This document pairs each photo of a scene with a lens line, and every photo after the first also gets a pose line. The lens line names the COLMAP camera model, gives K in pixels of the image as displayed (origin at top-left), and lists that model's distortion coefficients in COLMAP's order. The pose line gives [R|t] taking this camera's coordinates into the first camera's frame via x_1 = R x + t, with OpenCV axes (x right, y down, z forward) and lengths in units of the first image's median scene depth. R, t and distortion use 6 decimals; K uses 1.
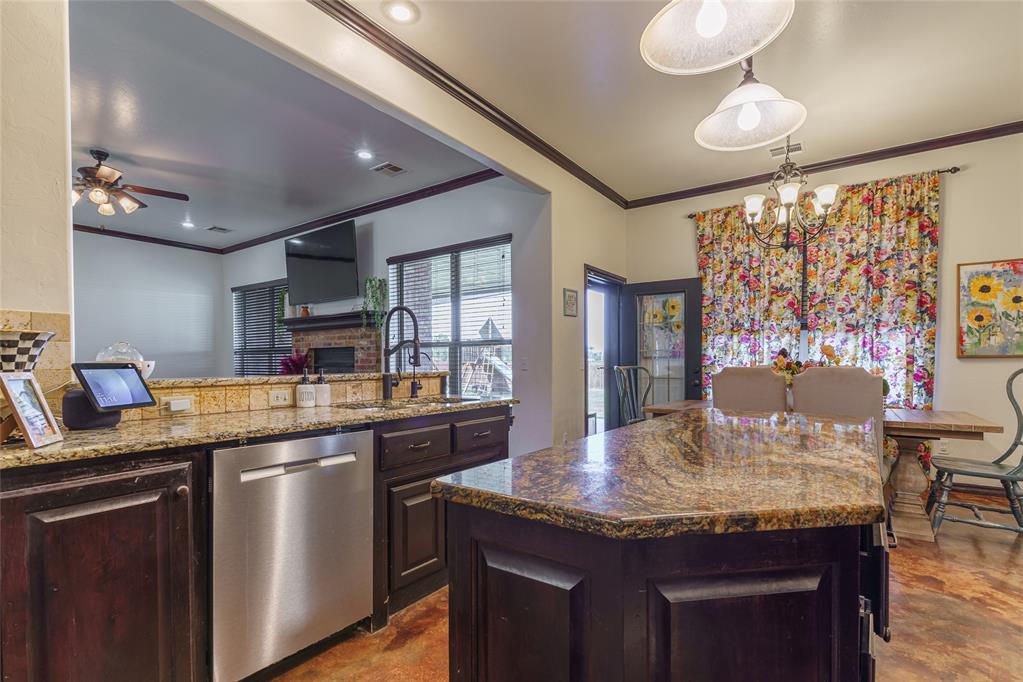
lens RADIAL K [[478.0, 0, 526.1], [0, 478.0, 367.7], [0, 0, 1]] dist [0.007325, 0.000217]
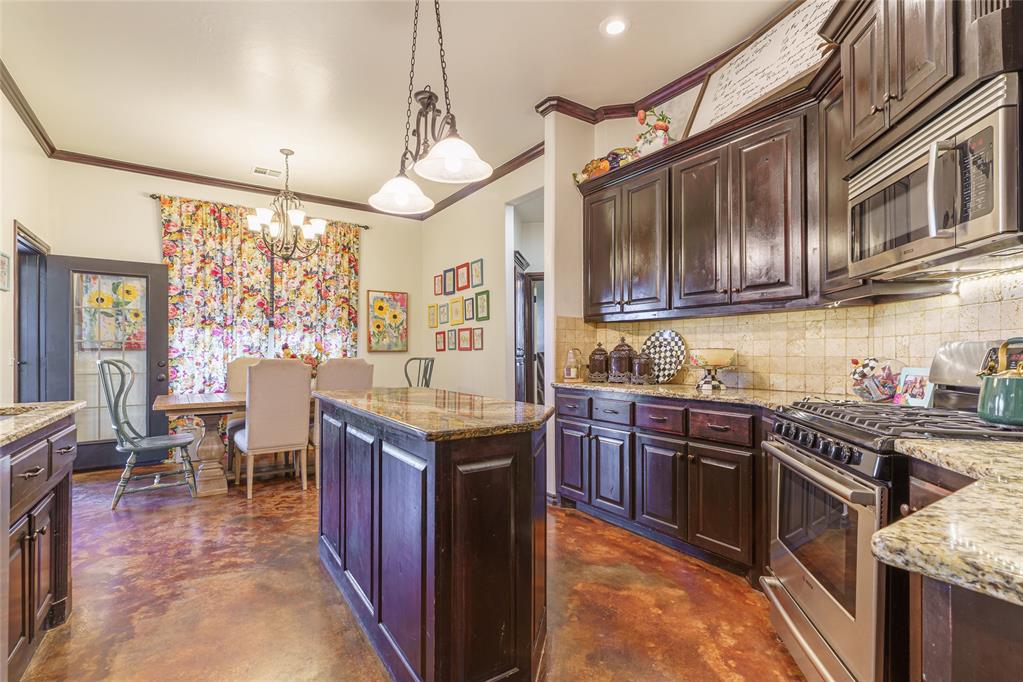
lens RADIAL K [[478.0, 0, 501.9], [0, 478.0, 348.4], [0, 0, 1]] dist [0.007325, 0.000217]
pose [[0.376127, 0.011589, 0.926496, -0.304099], [0.011454, 0.999787, -0.017155, -0.000851], [-0.926497, 0.017065, 0.375914, 0.043172]]
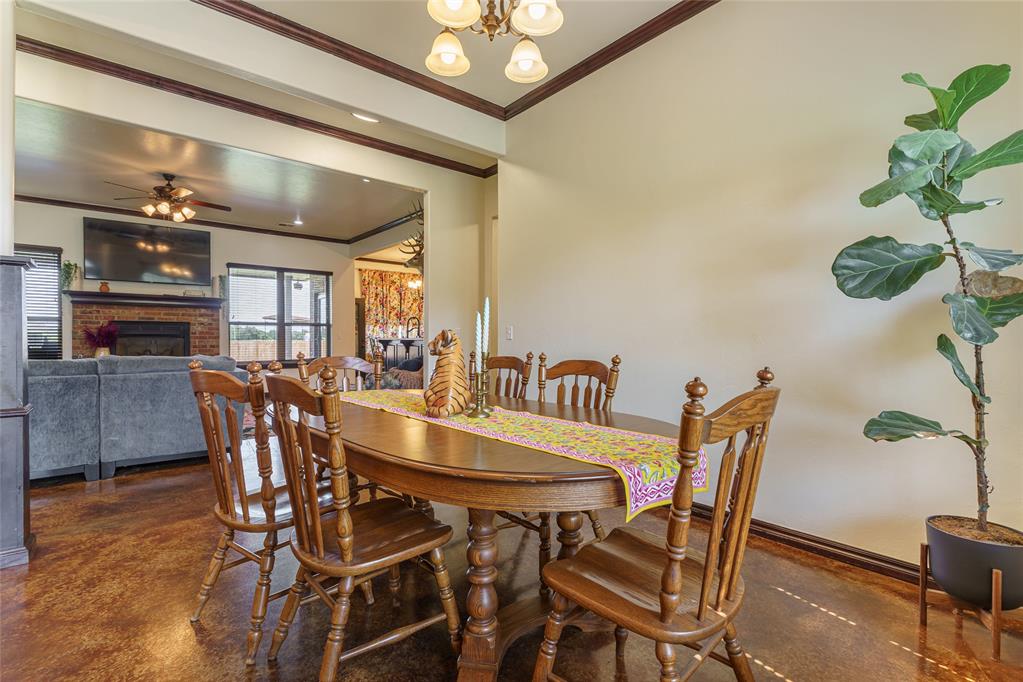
lens RADIAL K [[478.0, 0, 507.7], [0, 478.0, 344.5], [0, 0, 1]] dist [0.007325, 0.000217]
pose [[0.263298, -0.003401, 0.964708, -1.862872], [0.012015, 0.999928, 0.000246, 0.036816], [-0.964640, 0.011527, 0.263320, -0.255756]]
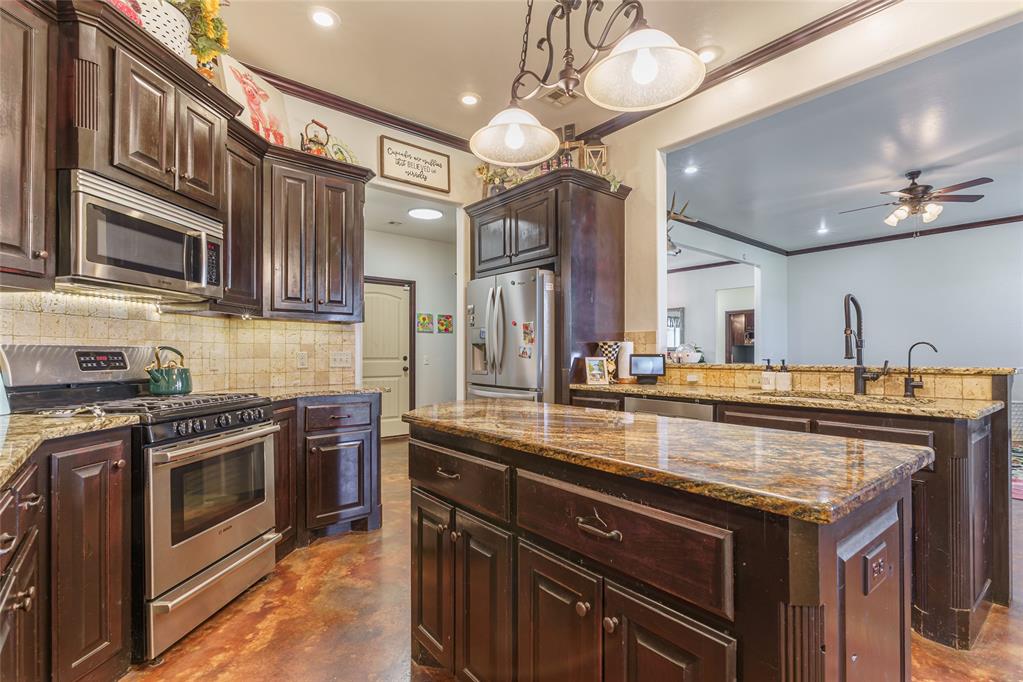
lens RADIAL K [[478.0, 0, 510.6], [0, 478.0, 354.0], [0, 0, 1]] dist [0.007325, 0.000217]
pose [[-0.265001, 0.006110, -0.964229, 0.475472], [-0.008835, 0.999923, 0.008764, -0.008256], [0.964208, 0.010842, -0.264926, 0.352121]]
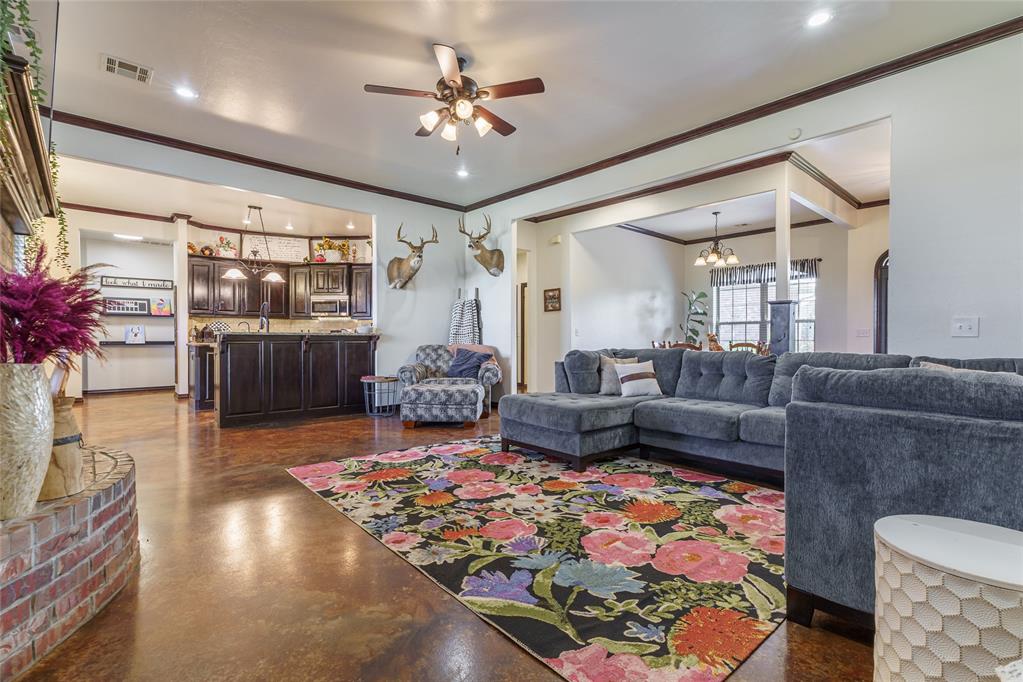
lens RADIAL K [[478.0, 0, 508.1], [0, 478.0, 345.1], [0, 0, 1]] dist [0.007325, 0.000217]
pose [[-0.970961, -0.001250, 0.239234, -1.111625], [0.005316, 0.999627, 0.026795, 0.009731], [-0.239178, 0.027289, -0.970592, 1.686589]]
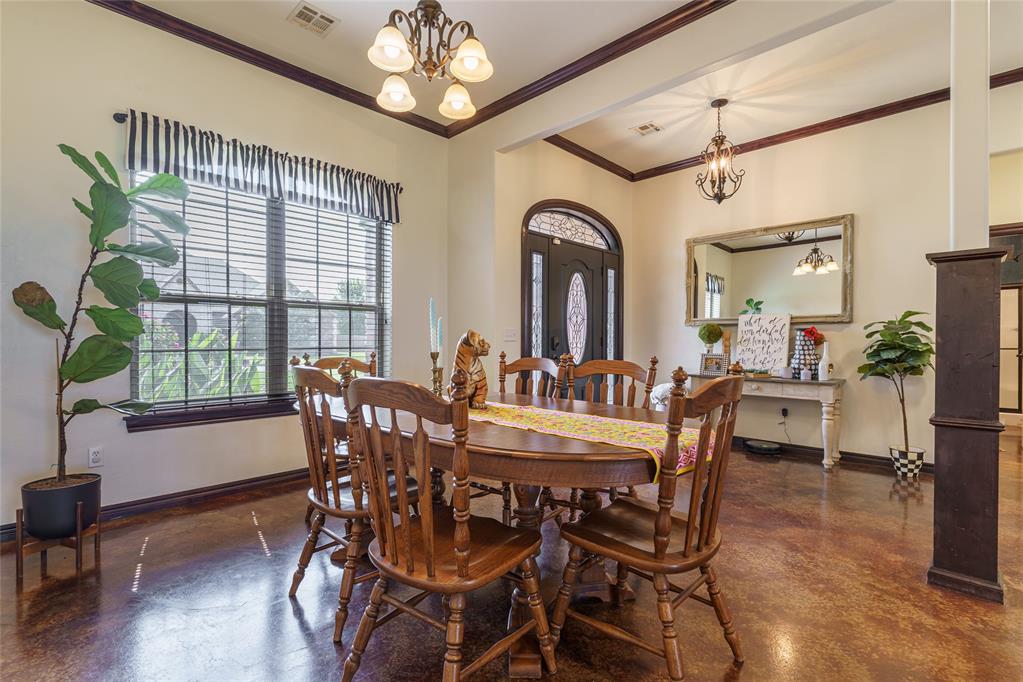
lens RADIAL K [[478.0, 0, 512.6], [0, 478.0, 345.2], [0, 0, 1]] dist [0.007325, 0.000217]
pose [[-0.161179, 0.012298, -0.986848, -0.962752], [-0.015966, 0.999759, 0.015067, 0.025322], [0.986796, 0.018184, -0.160944, 0.049621]]
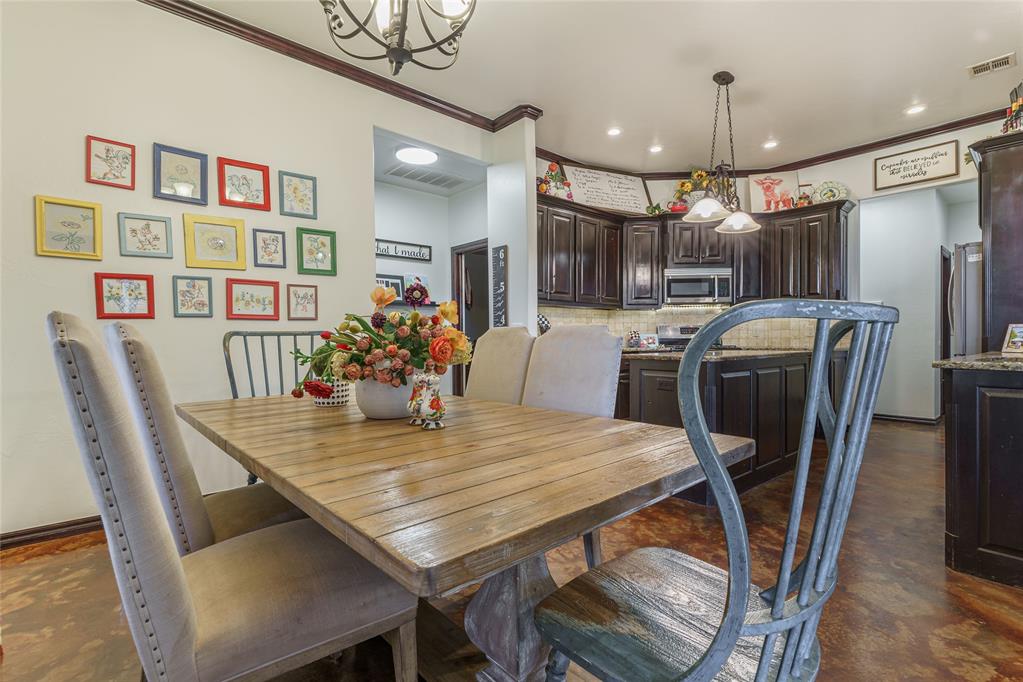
lens RADIAL K [[478.0, 0, 508.9], [0, 478.0, 340.1], [0, 0, 1]] dist [0.007325, 0.000217]
pose [[-0.967785, 0.008785, 0.251623, 0.270563], [0.012755, 0.999819, 0.014150, 0.006587], [-0.251453, 0.016903, -0.967722, 1.171373]]
